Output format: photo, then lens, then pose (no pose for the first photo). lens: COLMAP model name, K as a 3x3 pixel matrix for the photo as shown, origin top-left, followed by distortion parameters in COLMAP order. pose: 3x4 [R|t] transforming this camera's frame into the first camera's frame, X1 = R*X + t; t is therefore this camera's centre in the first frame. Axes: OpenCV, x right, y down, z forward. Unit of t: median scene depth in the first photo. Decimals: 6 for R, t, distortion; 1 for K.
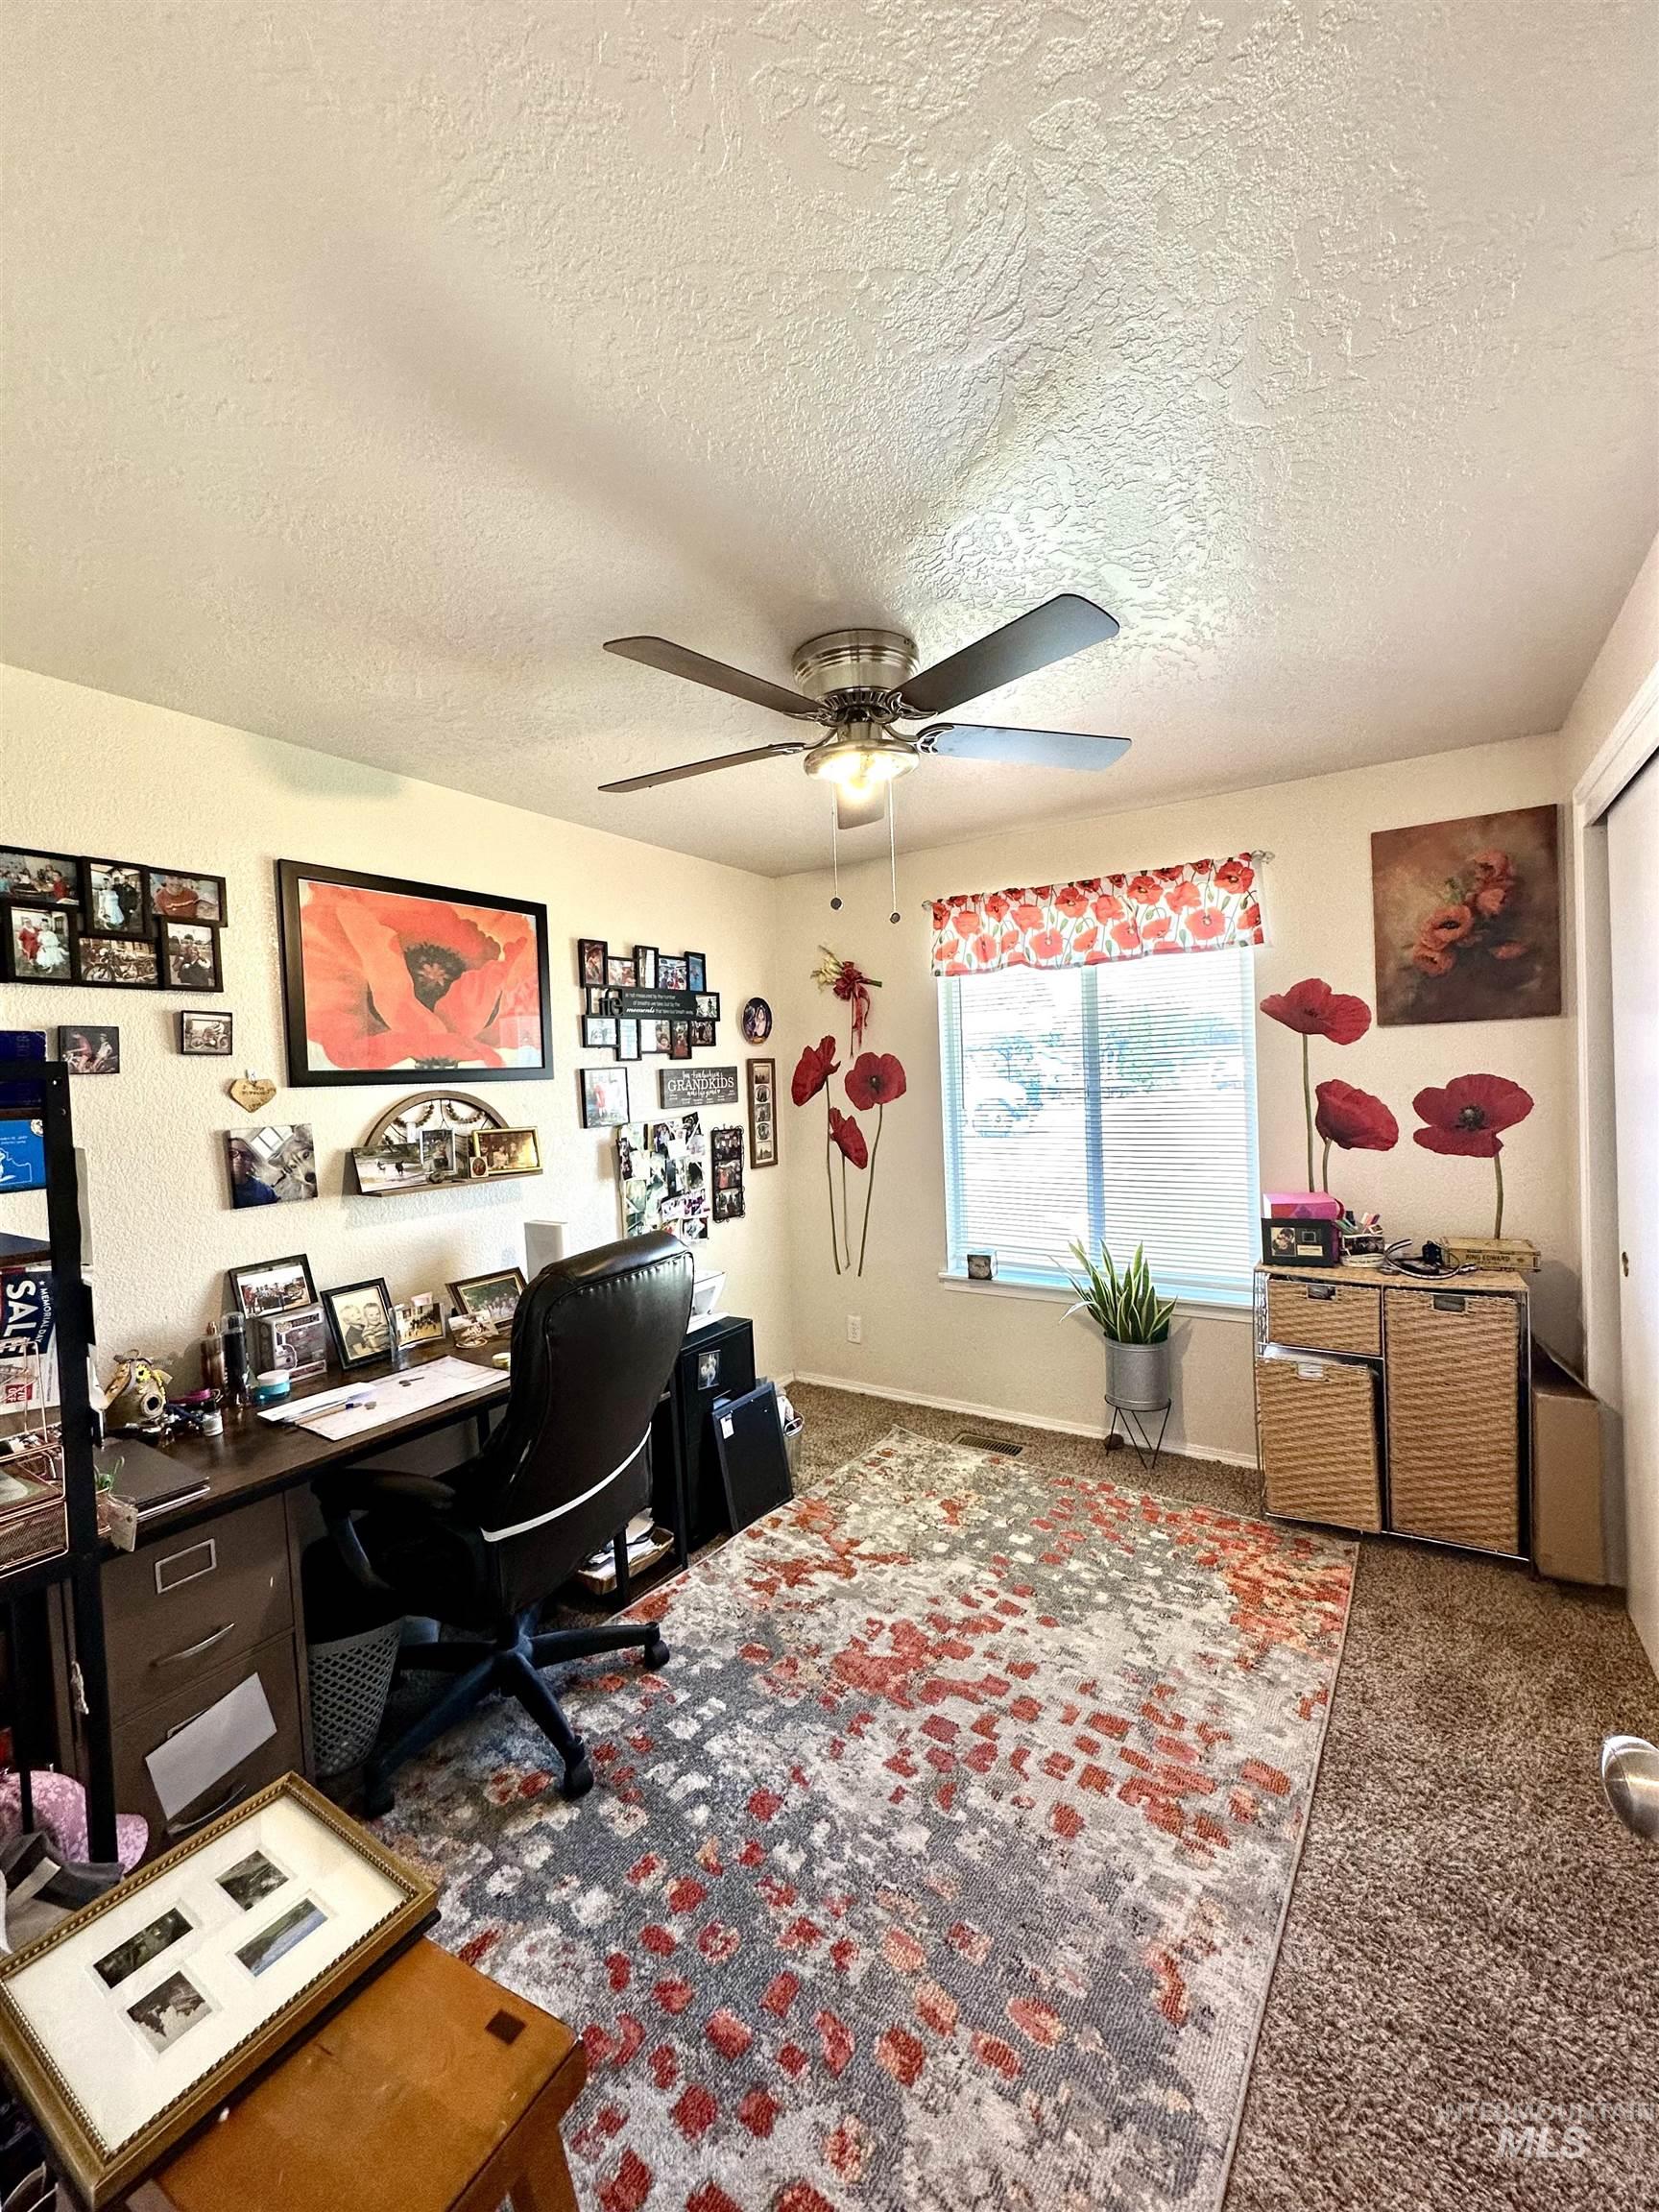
lens RADIAL K [[882.3, 0, 829.5], [0, 882.3, 1106.0], [0, 0, 1]] dist [-0.004079, 0.000120]
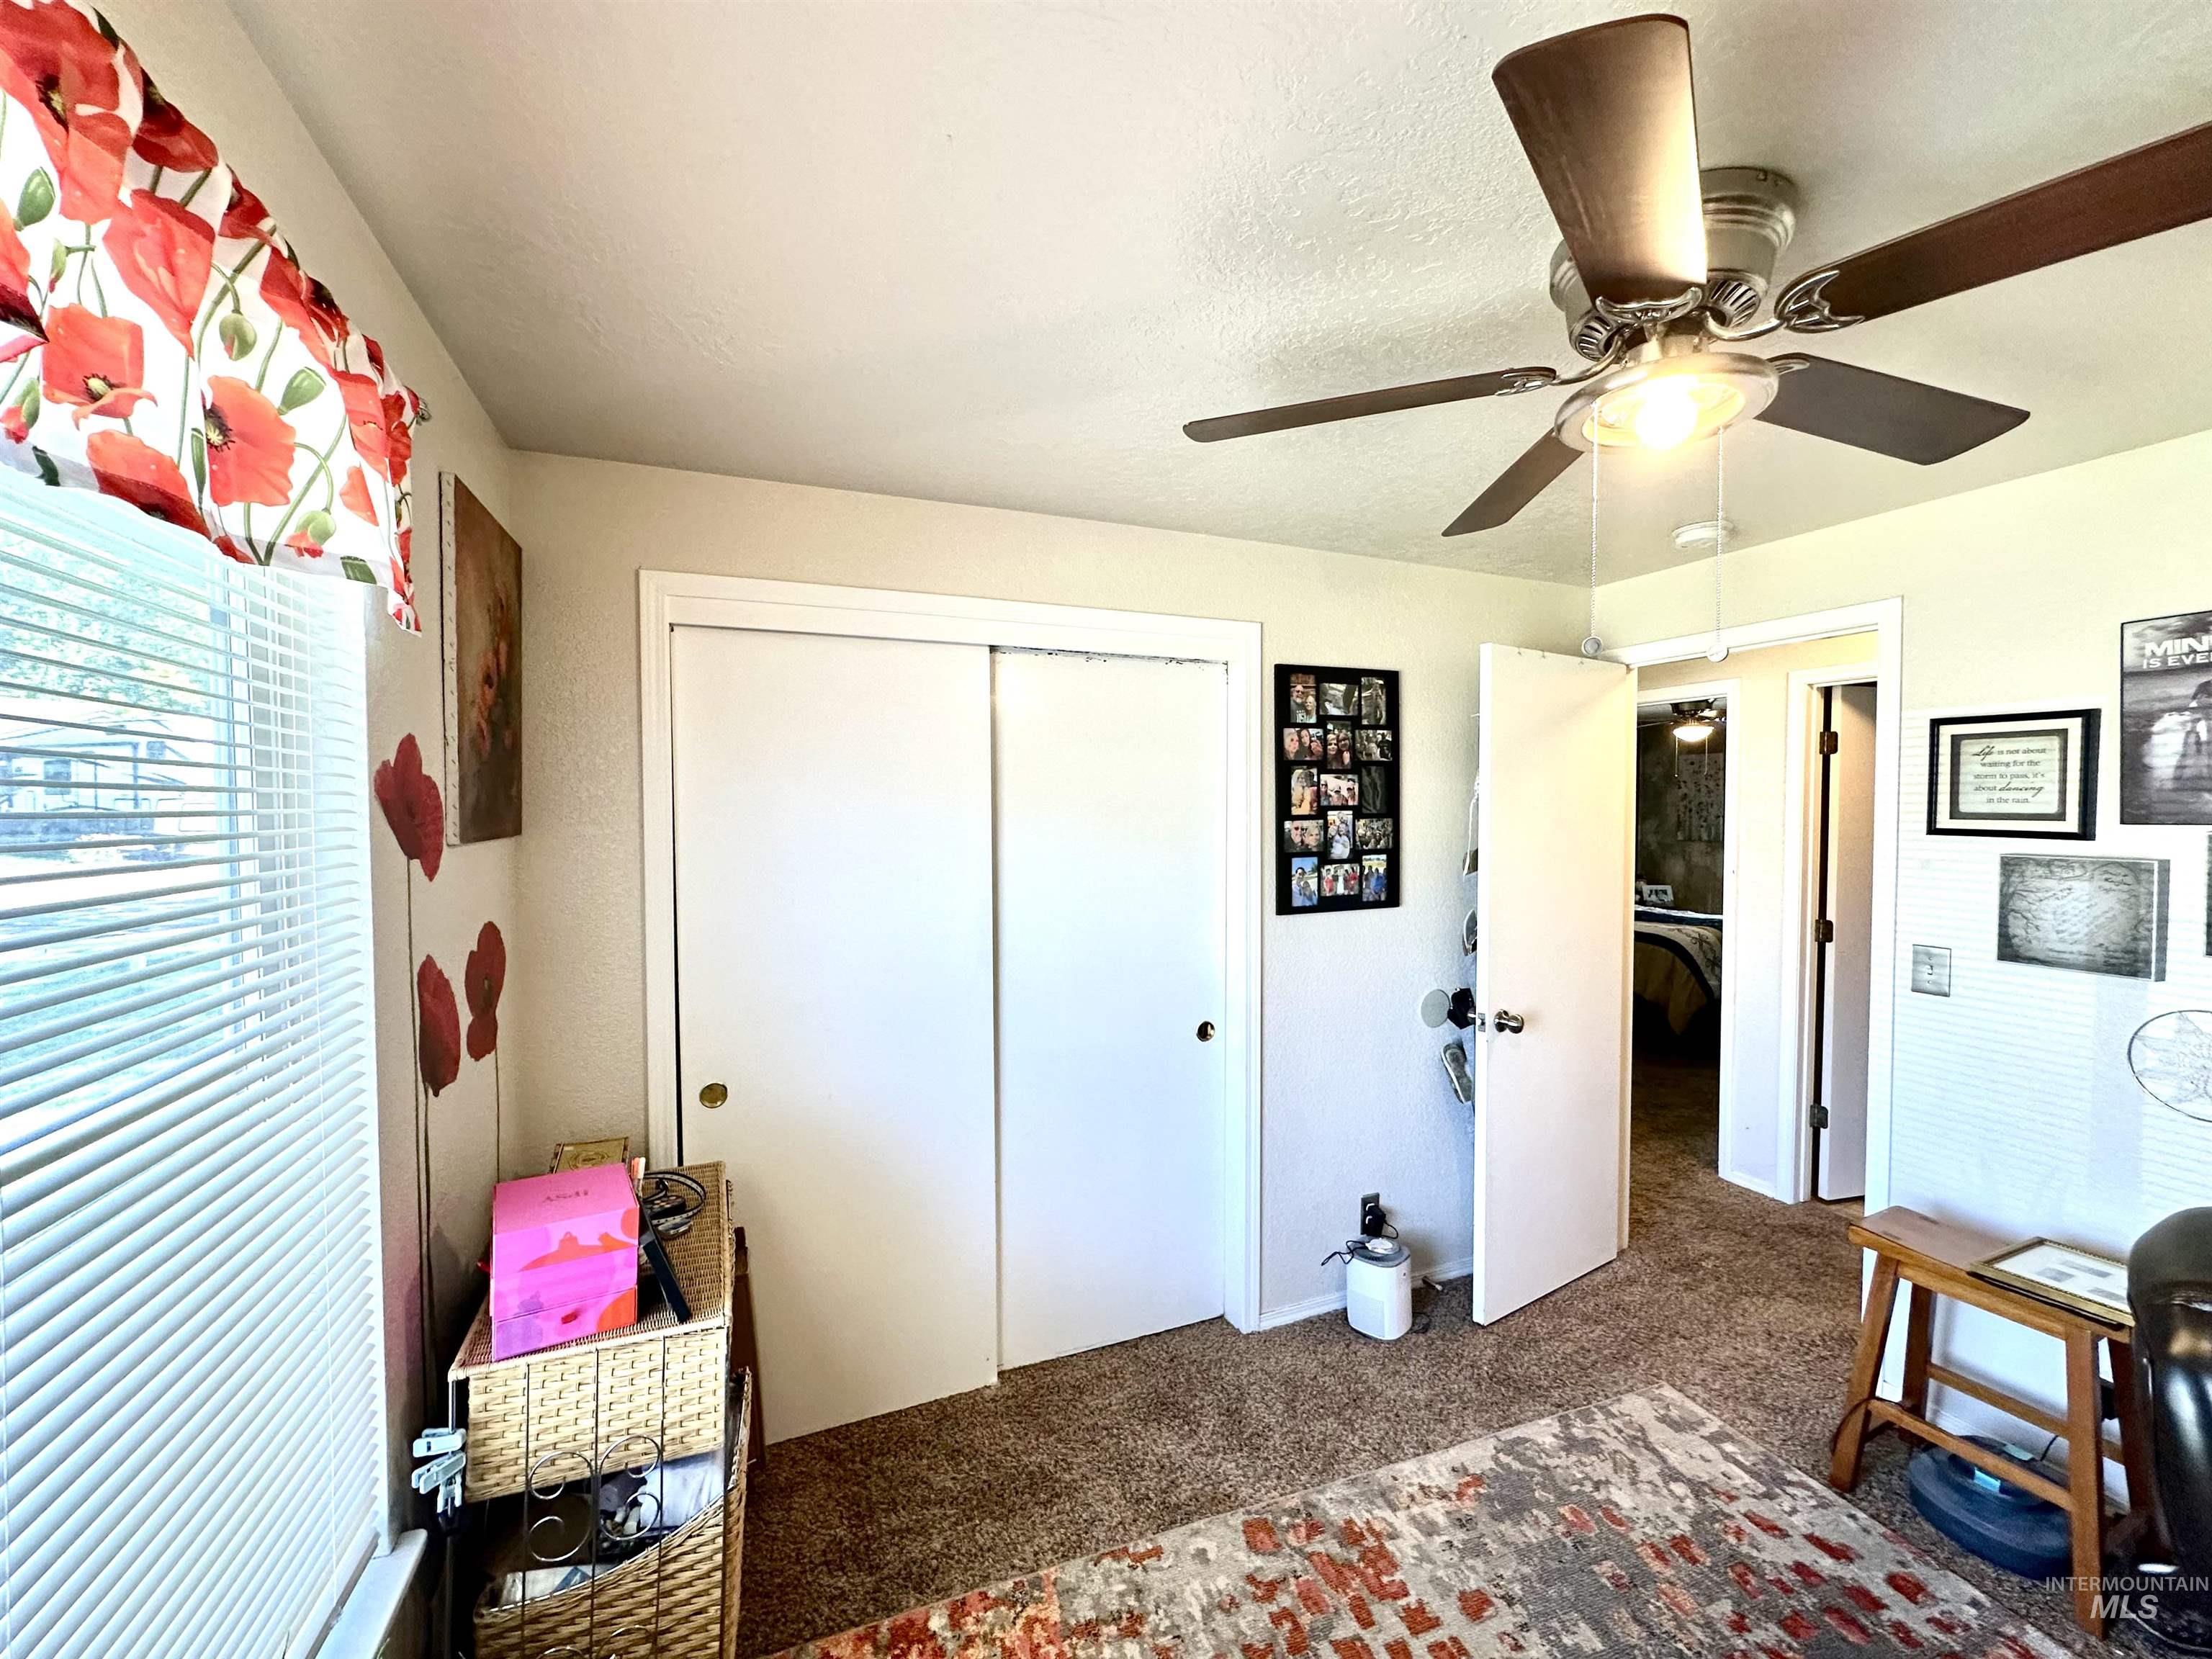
lens RADIAL K [[882.3, 0, 1115.1], [0, 882.3, 830.3], [0, 0, 1]] dist [-0.004079, 0.000120]
pose [[-0.827912, 0.026243, 0.560244, 0.016853], [0.051675, 0.998225, 0.029604, -0.152093], [-0.558472, 0.053460, -0.827799, 2.065756]]
